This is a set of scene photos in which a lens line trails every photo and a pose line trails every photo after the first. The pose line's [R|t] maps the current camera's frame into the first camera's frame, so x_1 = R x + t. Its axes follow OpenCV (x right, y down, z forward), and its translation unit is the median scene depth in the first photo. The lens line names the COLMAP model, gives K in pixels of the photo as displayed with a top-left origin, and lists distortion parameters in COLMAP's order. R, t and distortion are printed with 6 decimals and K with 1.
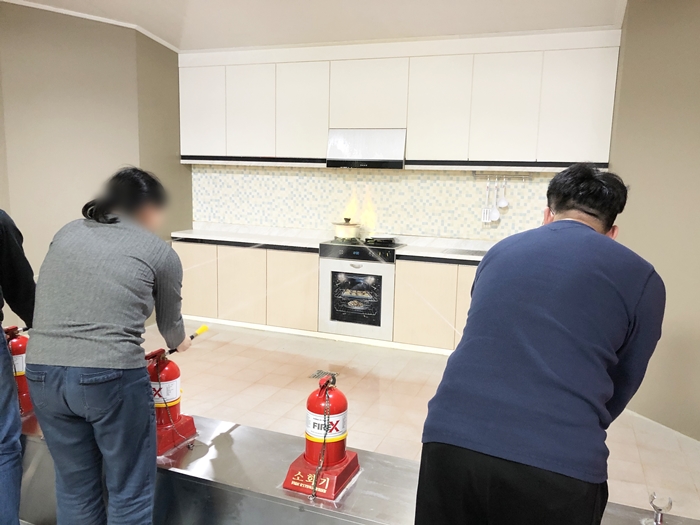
lens RADIAL K [[577.7, 0, 349.0], [0, 577.7, 268.9], [0, 0, 1]] dist [0.138420, -0.002827]
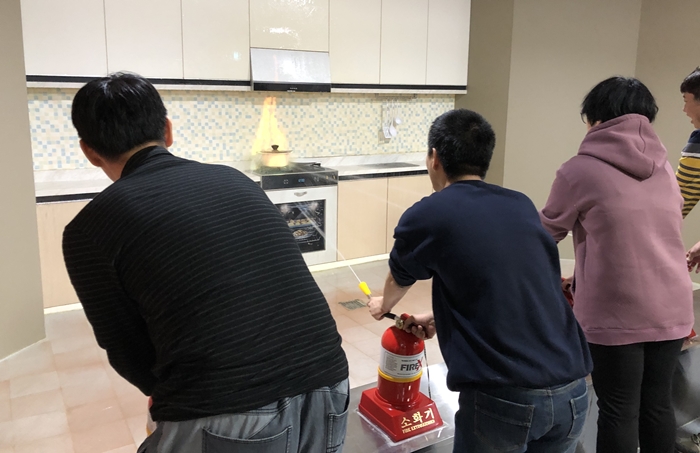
lens RADIAL K [[656.7, 0, 349.3], [0, 656.7, 221.7], [0, 0, 1]] dist [0.018800, 0.000000]
pose [[0.569272, -0.172522, 0.803844, -0.810512], [0.138351, 0.983894, 0.113186, -0.070057], [-0.810425, 0.046779, 0.583972, 0.294548]]
